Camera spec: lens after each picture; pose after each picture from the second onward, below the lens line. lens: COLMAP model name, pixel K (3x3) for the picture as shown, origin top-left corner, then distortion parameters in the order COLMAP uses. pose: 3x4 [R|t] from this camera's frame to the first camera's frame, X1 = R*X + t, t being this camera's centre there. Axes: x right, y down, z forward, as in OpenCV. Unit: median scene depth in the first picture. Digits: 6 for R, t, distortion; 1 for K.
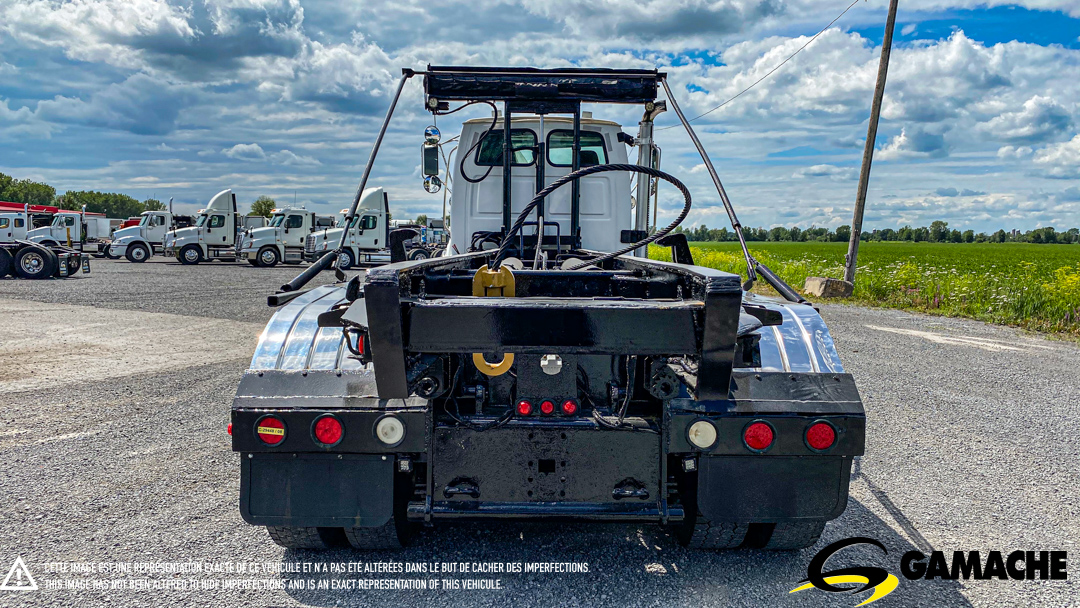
lens RADIAL K [[871.3, 0, 537.3], [0, 871.3, 303.7], [0, 0, 1]] dist [0.051796, -0.118835]
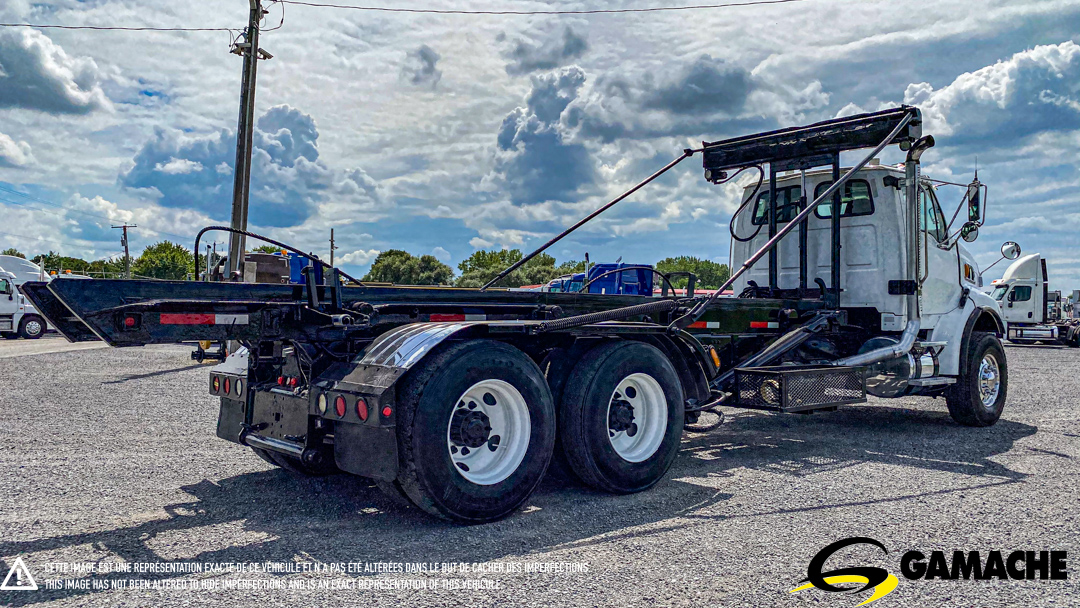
lens RADIAL K [[871.3, 0, 537.3], [0, 871.3, 303.7], [0, 0, 1]] dist [0.051796, -0.118835]
pose [[0.603044, -0.015285, -0.797561, 0.629859], [-0.059668, 0.996151, -0.064206, 0.022203], [0.795473, 0.086308, 0.599811, 0.156453]]
